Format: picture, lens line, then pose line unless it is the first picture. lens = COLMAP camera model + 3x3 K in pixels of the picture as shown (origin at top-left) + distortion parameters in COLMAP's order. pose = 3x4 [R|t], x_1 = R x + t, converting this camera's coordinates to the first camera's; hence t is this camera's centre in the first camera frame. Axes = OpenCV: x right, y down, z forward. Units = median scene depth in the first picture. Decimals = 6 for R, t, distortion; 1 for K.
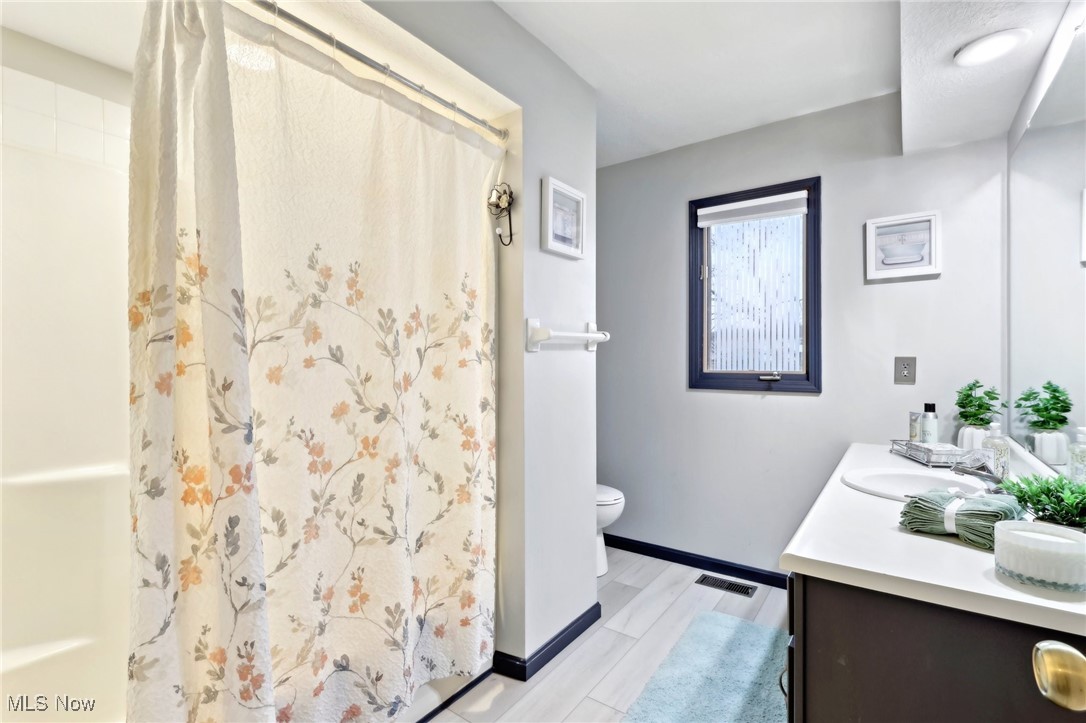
lens RADIAL K [[505.1, 0, 540.9], [0, 505.1, 361.9], [0, 0, 1]] dist [-0.000116, -0.000078]
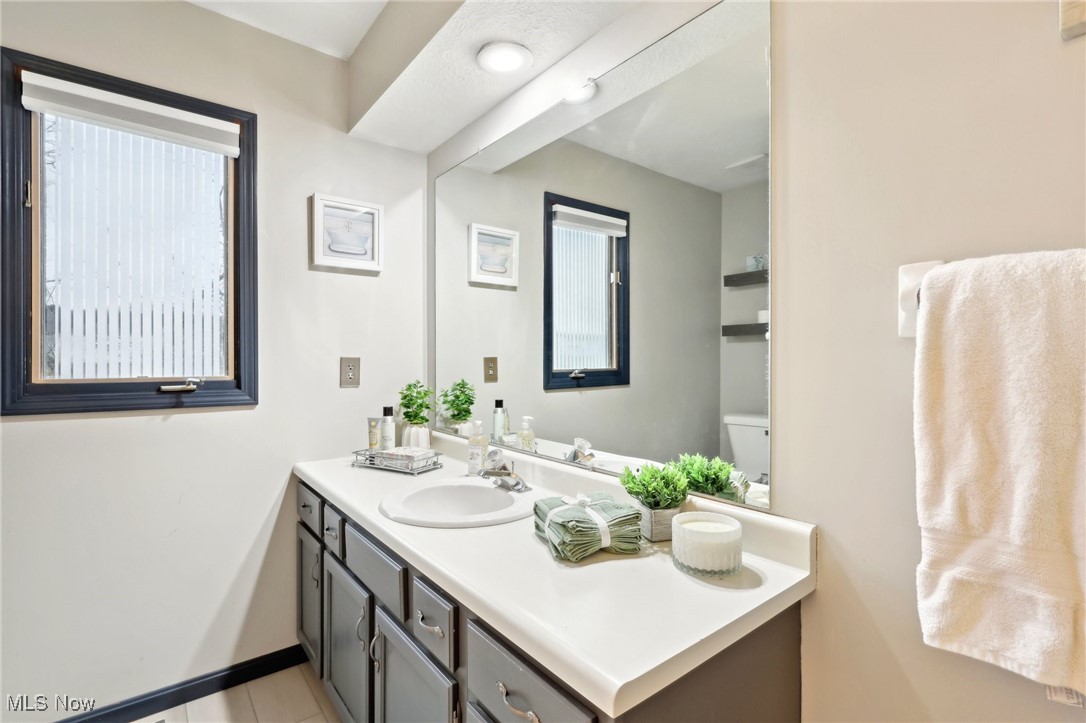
lens RADIAL K [[505.1, 0, 546.0], [0, 505.1, 363.6], [0, 0, 1]] dist [-0.000116, -0.000078]
pose [[0.264413, -0.006838, 0.964385, -0.061731], [-0.002792, 0.999965, 0.007856, -0.006848], [-0.964406, -0.004769, 0.264384, 0.423820]]
